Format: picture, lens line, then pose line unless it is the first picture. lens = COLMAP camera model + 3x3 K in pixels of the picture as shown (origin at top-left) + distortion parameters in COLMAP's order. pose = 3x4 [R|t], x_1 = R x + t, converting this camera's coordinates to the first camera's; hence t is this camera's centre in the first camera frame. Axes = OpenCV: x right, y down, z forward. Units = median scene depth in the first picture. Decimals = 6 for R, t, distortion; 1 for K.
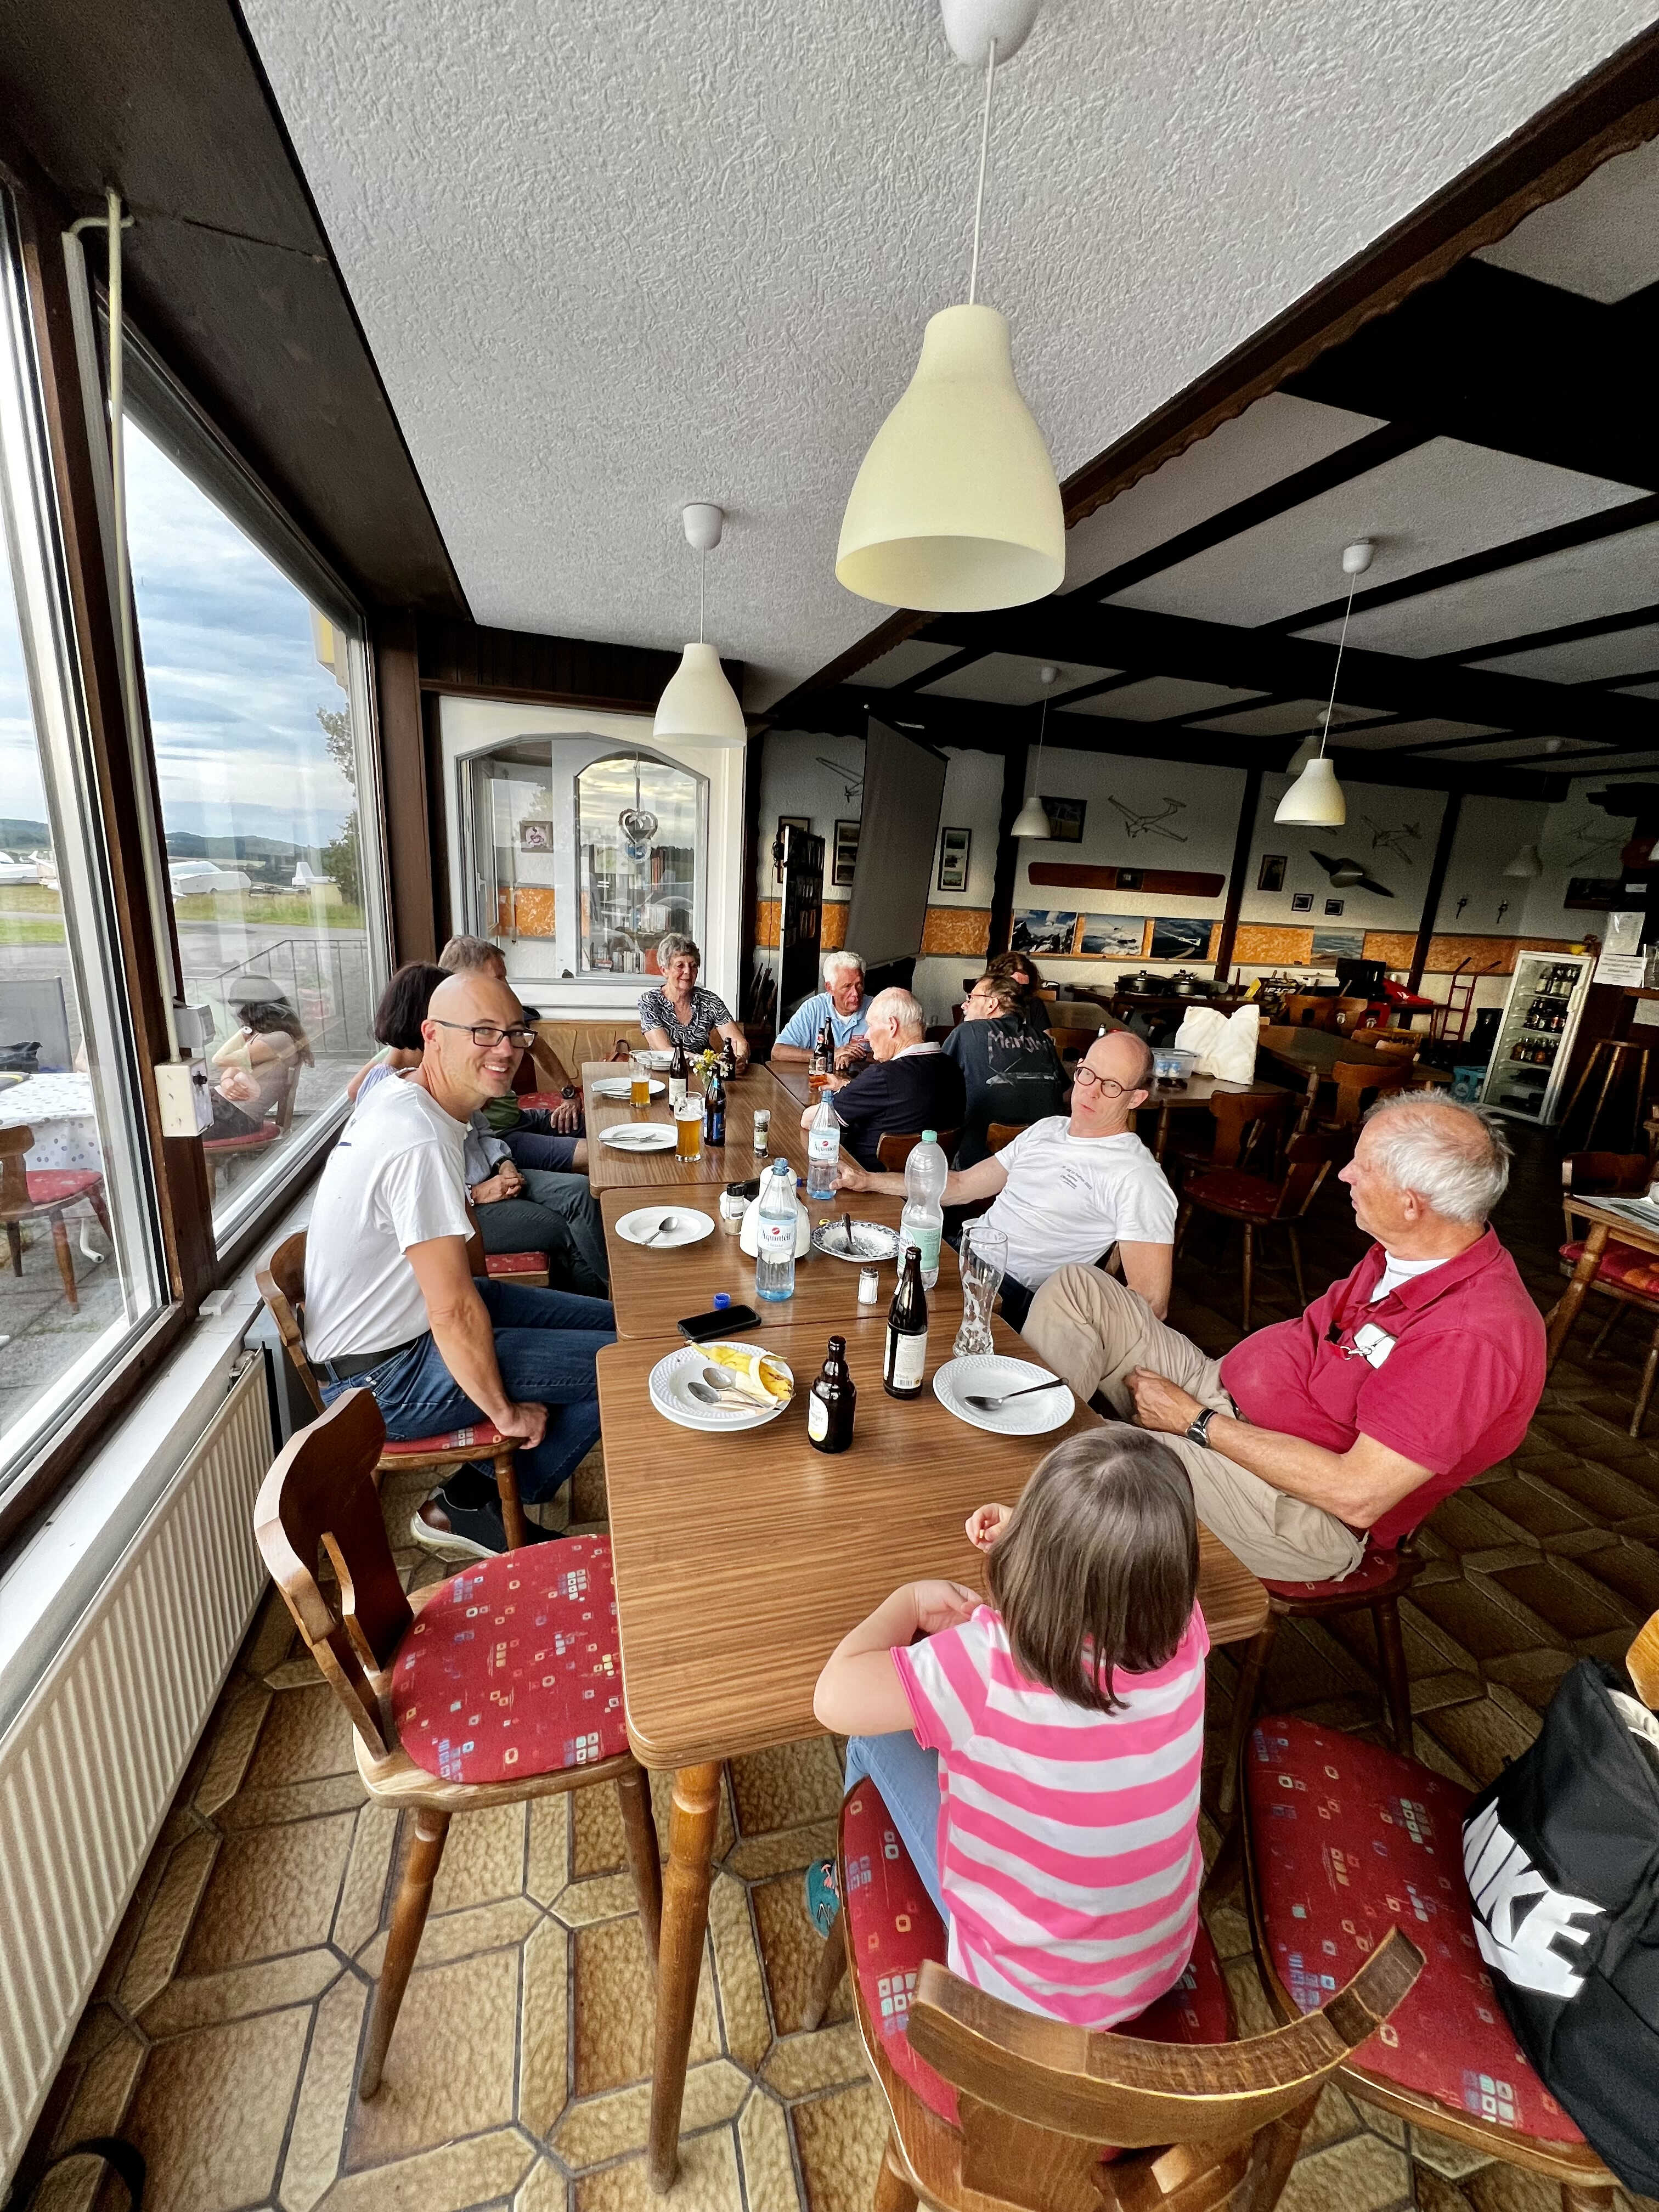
lens RADIAL K [[884.2, 0, 832.9], [0, 884.2, 1107.1], [0, 0, 1]] dist [-0.003663, -0.000175]
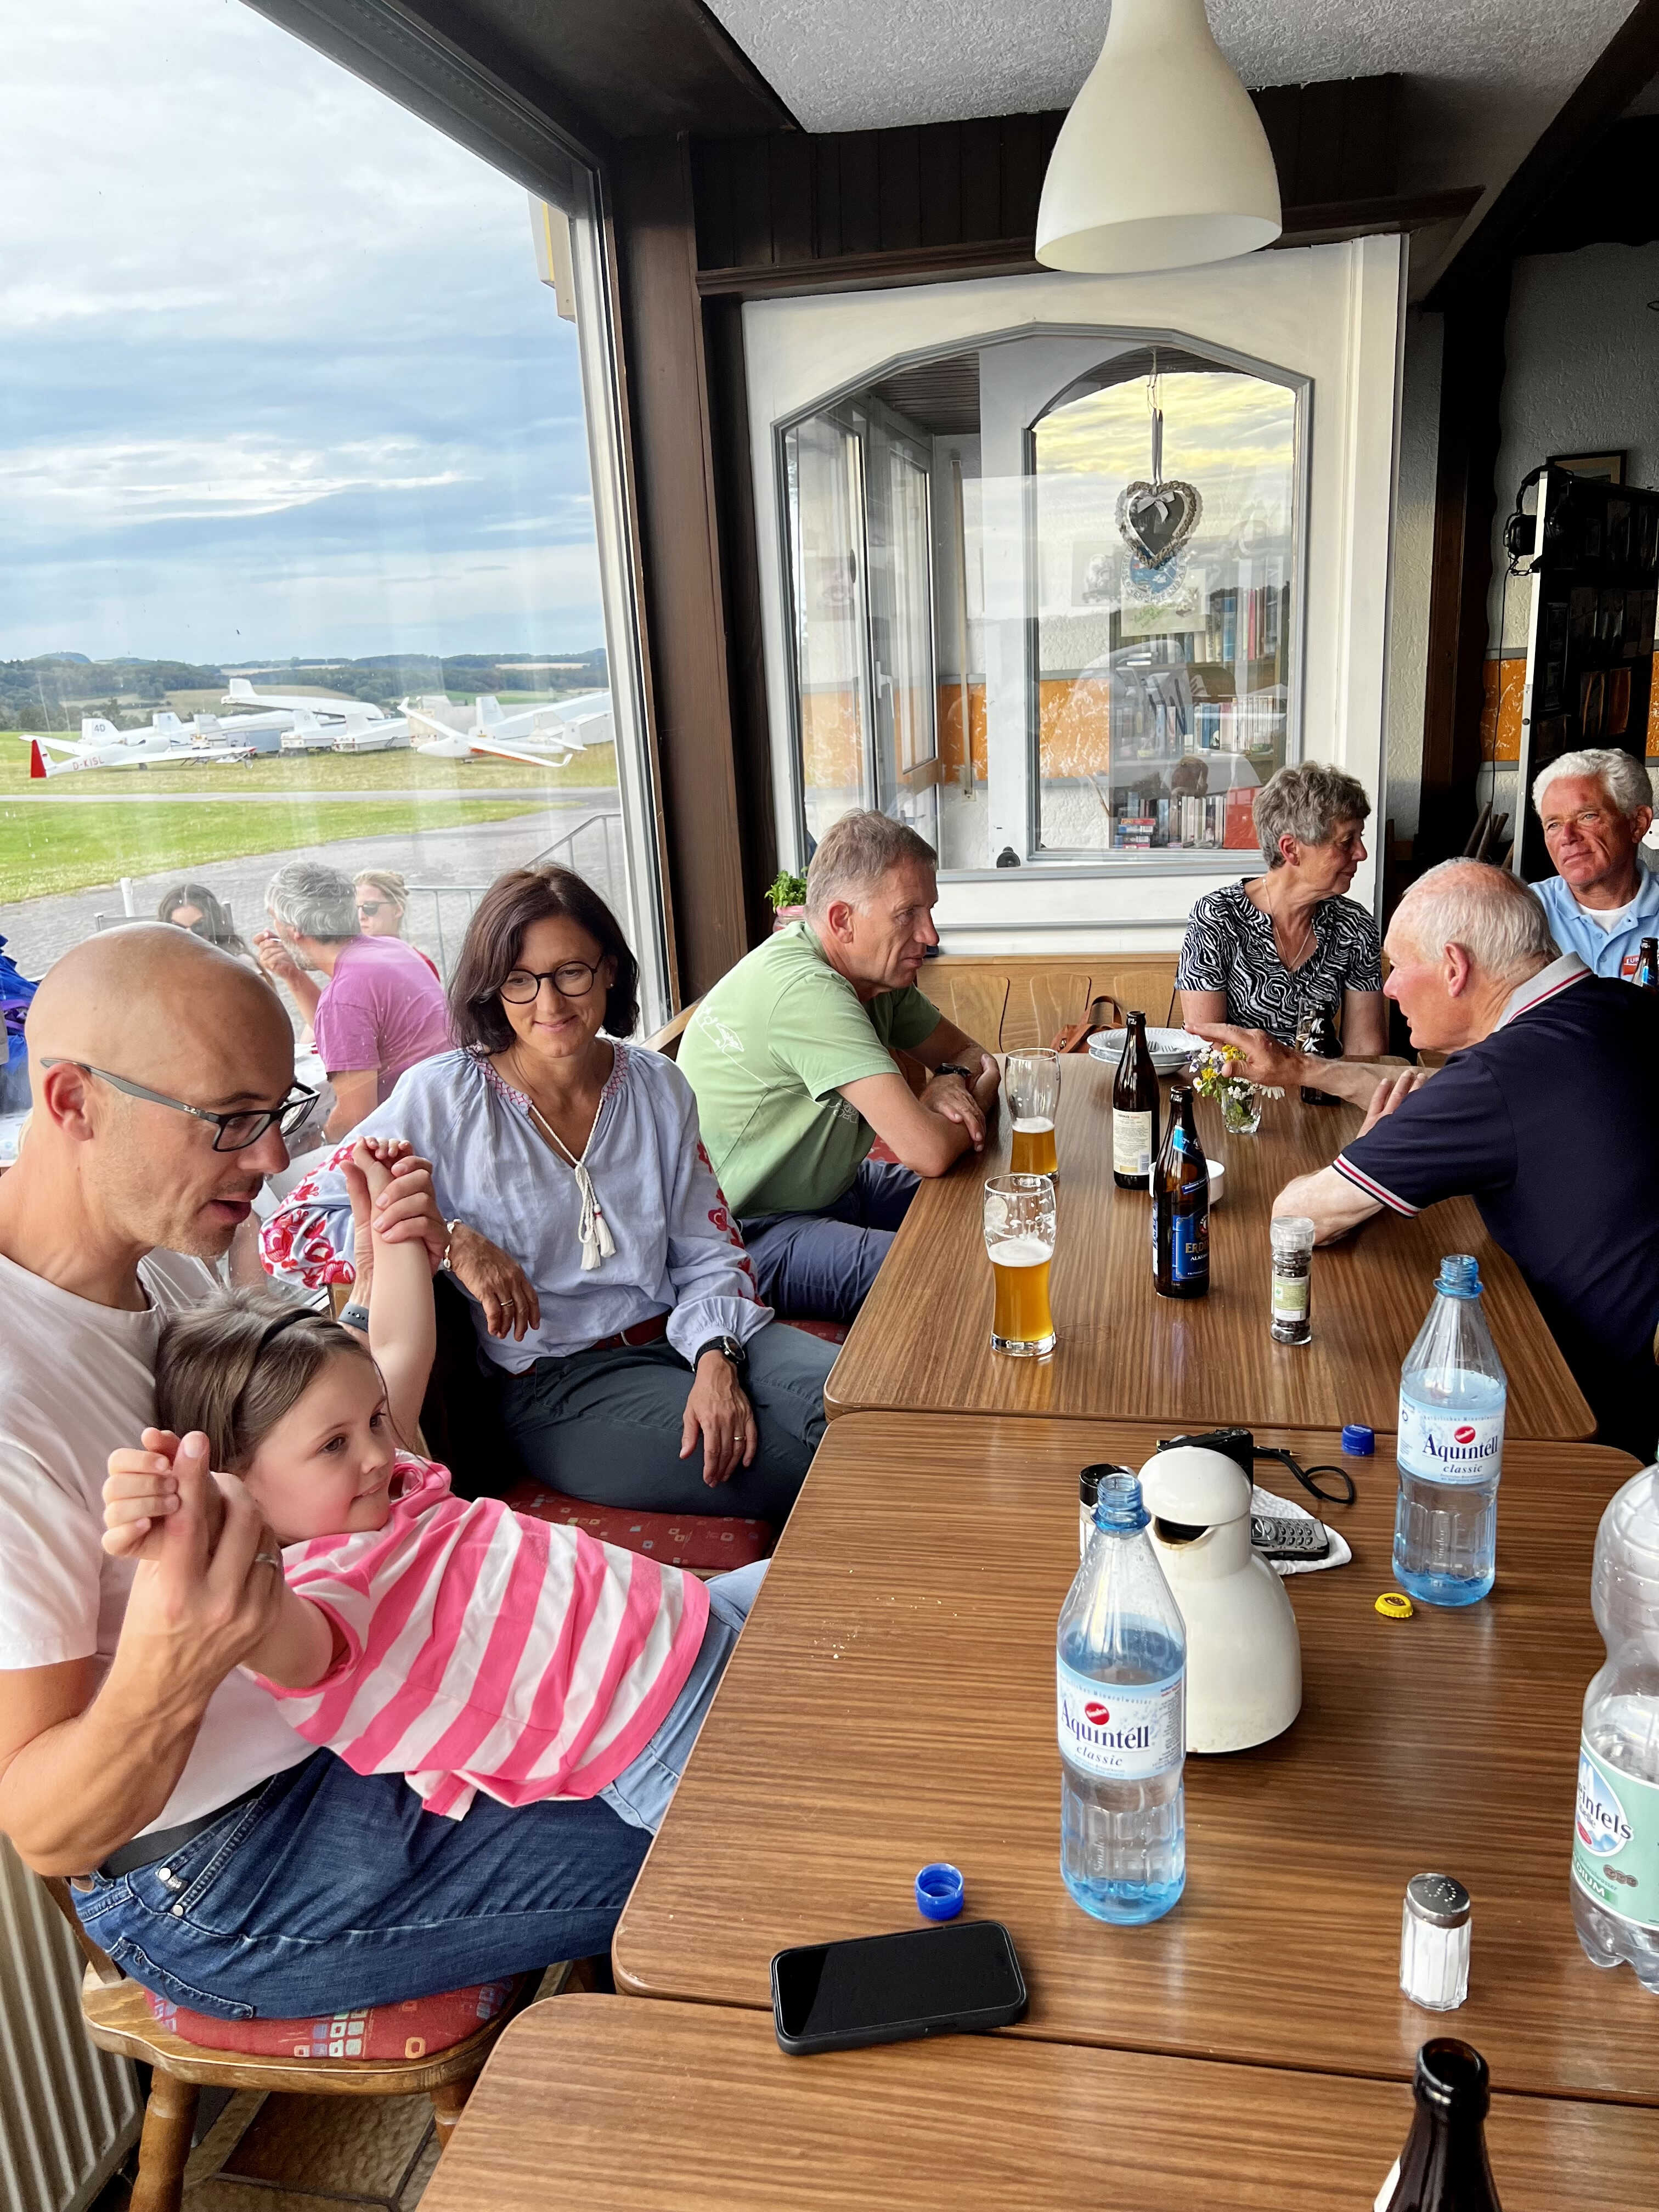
lens RADIAL K [[1673.3, 0, 828.1], [0, 1673.3, 1101.6], [0, 0, 1]] dist [0.045875, -0.059132]
pose [[0.877267, 0.026751, -0.479257, 0.059155], [-0.024146, 0.999641, 0.011599, -0.034555], [0.479395, 0.001397, 0.877598, 0.207210]]
